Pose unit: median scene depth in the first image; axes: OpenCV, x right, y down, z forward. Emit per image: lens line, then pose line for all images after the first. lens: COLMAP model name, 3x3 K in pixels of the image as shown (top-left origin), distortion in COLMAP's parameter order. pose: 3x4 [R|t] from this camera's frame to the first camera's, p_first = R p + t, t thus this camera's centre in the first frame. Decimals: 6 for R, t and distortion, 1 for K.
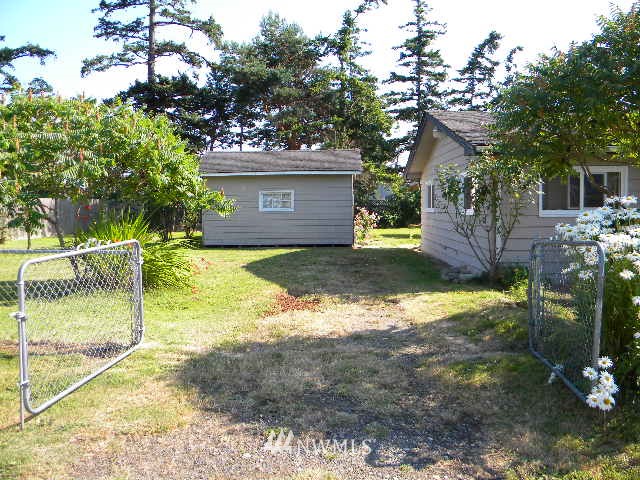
lens RADIAL K [[536.8, 0, 319.3], [0, 536.8, 230.3], [0, 0, 1]] dist [-0.171954, 0.157741]
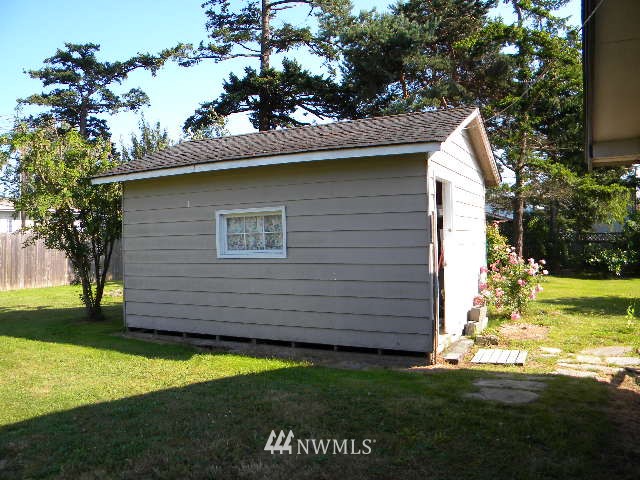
lens RADIAL K [[536.8, 0, 319.3], [0, 536.8, 230.3], [0, 0, 1]] dist [-0.171954, 0.157741]
pose [[0.908399, -0.009249, -0.418003, 0.078524], [-0.017990, 0.997965, -0.061177, -0.018033], [0.417718, 0.063093, 0.906384, 0.356924]]
